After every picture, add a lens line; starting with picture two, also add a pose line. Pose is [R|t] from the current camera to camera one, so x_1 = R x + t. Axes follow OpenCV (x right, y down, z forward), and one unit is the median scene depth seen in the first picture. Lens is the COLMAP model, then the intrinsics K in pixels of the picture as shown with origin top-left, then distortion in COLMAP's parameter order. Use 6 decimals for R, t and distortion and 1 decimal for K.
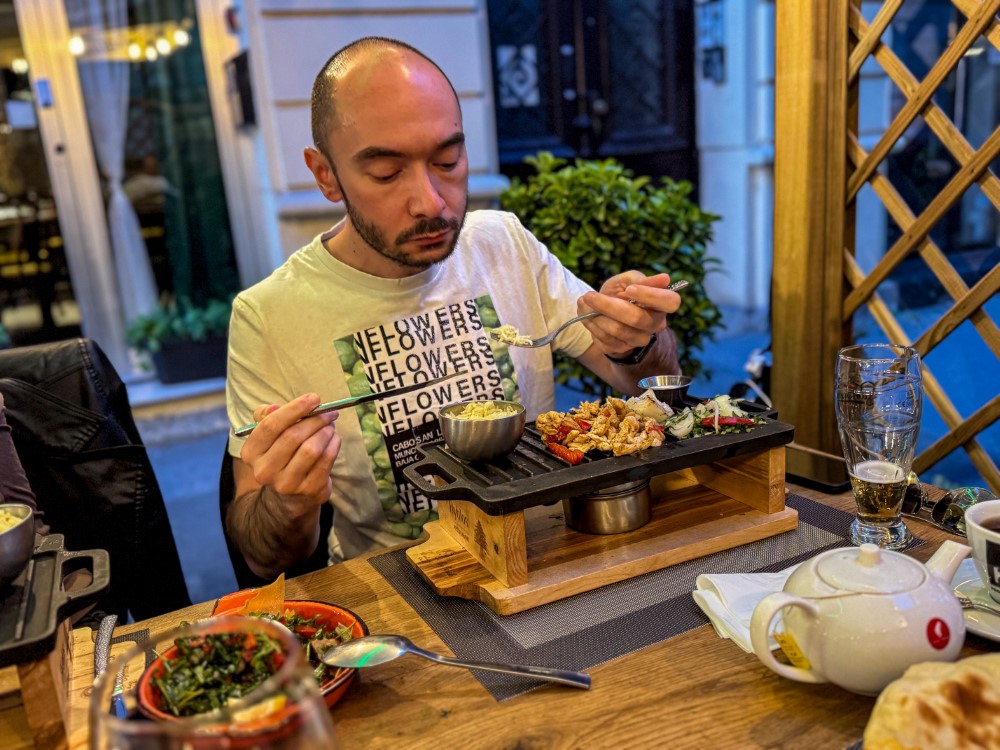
lens RADIAL K [[841.5, 0, 500.0], [0, 841.5, 375.0], [0, 0, 1]] dist [0.002121, -0.002129]
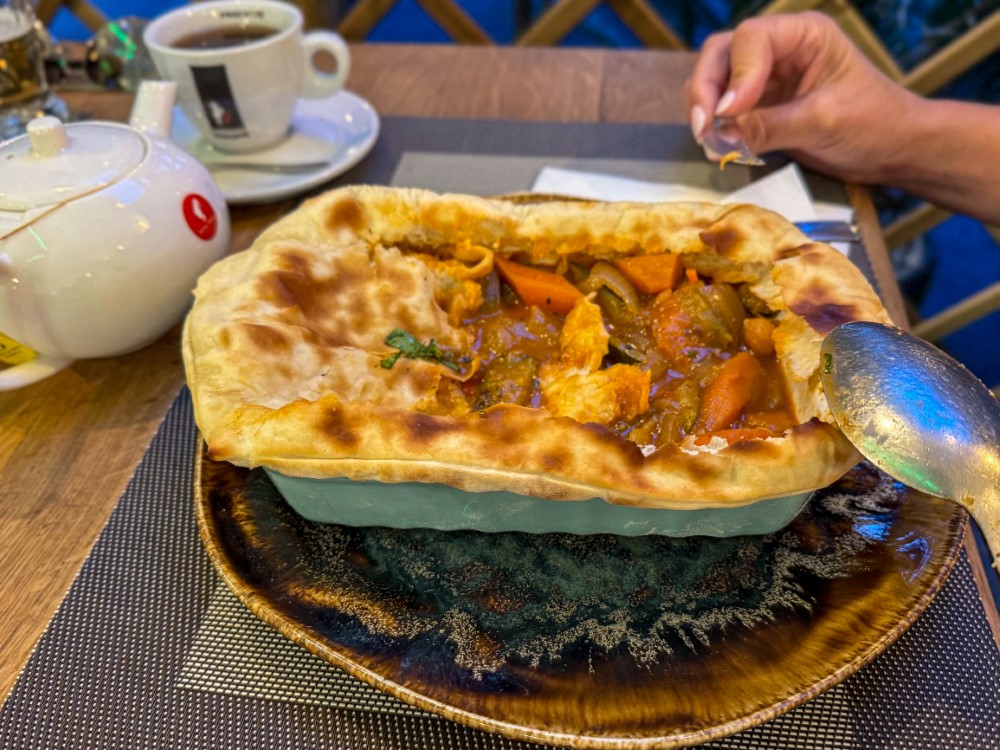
lens RADIAL K [[920.4, 0, 500.0], [0, 920.4, 375.0], [0, 0, 1]] dist [-0.004995, -0.009716]
pose [[0.566288, -0.484652, 0.666656, 0.125667], [0.165555, 0.859246, 0.484033, 0.110424], [-0.807409, -0.163734, 0.566817, 0.400613]]
